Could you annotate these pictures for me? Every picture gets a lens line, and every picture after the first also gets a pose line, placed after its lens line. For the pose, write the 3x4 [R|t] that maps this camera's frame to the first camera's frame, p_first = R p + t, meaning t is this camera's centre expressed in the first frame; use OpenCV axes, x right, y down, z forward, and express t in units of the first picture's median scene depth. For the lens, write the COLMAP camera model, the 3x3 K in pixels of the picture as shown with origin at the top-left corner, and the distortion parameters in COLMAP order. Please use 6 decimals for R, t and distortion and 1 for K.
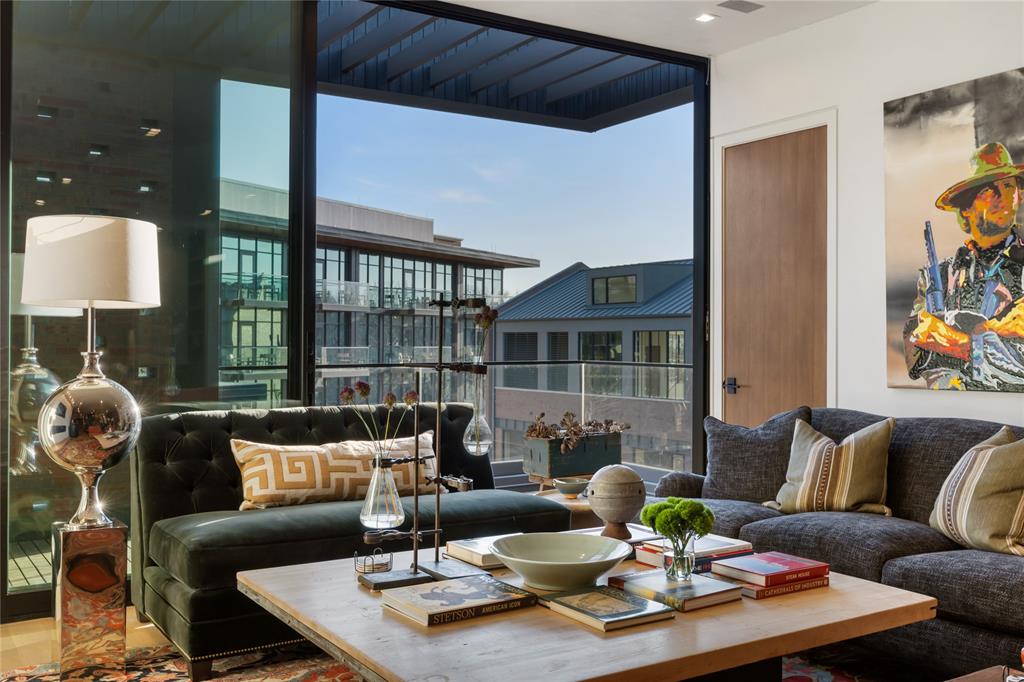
lens RADIAL K [[960.6, 0, 518.4], [0, 960.6, 334.8], [0, 0, 1]] dist [-0.004184, 0.000000]
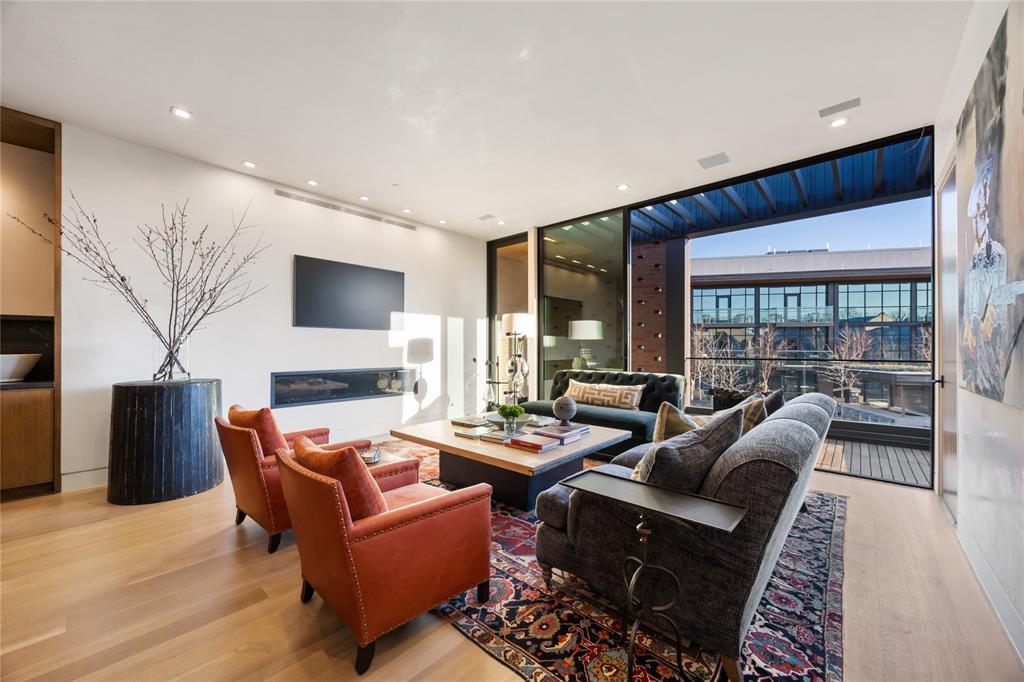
lens RADIAL K [[396.4, 0, 511.6], [0, 396.4, 346.8], [0, 0, 1]] dist [-0.001818, -0.000190]
pose [[0.263289, -0.006022, -0.964698, 0.736366], [0.007882, 0.999961, -0.004091, 0.008474], [0.964685, -0.006527, 0.263326, 0.417568]]
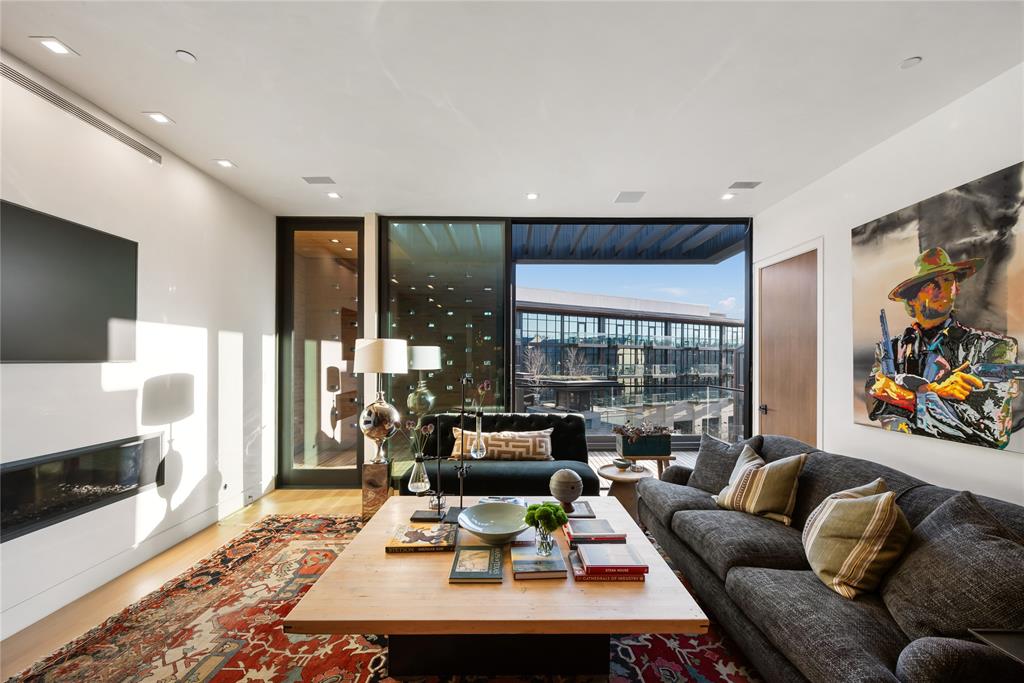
lens RADIAL K [[396.4, 0, 518.9], [0, 396.4, 358.8], [0, 0, 1]] dist [-0.001818, -0.000190]
pose [[0.845841, -0.000134, -0.533434, 0.294864], [0.002227, 0.999992, 0.003281, -0.050602], [0.533430, -0.003963, 0.845835, 0.233536]]
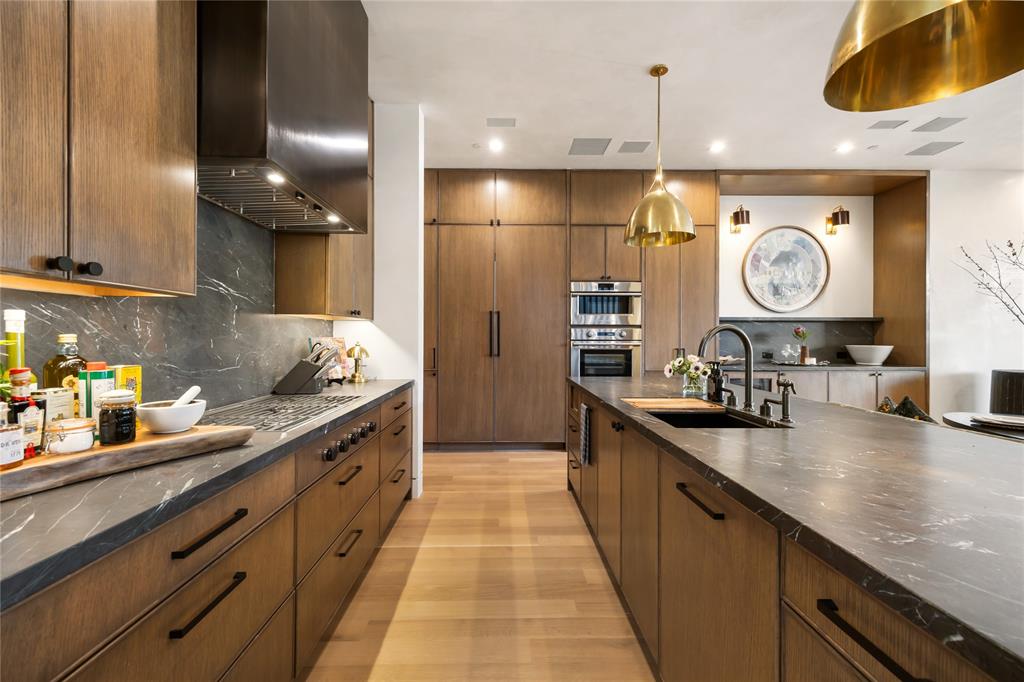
lens RADIAL K [[420.6, 0, 504.9], [0, 420.6, 336.6], [0, 0, 1]] dist [0.007067, -0.002013]
pose [[-0.543923, -0.008150, -0.839095, 1.194195], [0.001947, 0.999938, -0.010974, -0.001758], [0.839133, -0.007603, -0.543874, -0.419925]]
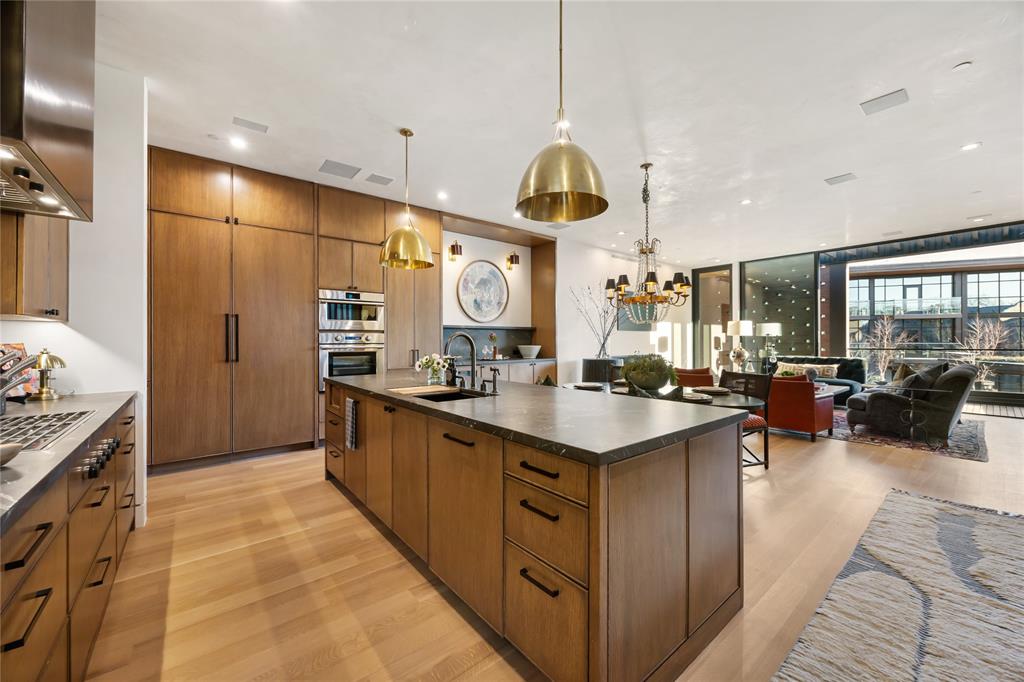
lens RADIAL K [[396.4, 0, 515.9], [0, 396.4, 340.1], [0, 0, 1]] dist [-0.001818, -0.000190]
pose [[0.108188, -0.007049, -0.994105, 1.307098], [0.011929, 0.999912, -0.005792, -0.001970], [0.994059, -0.011232, 0.108262, -0.443807]]
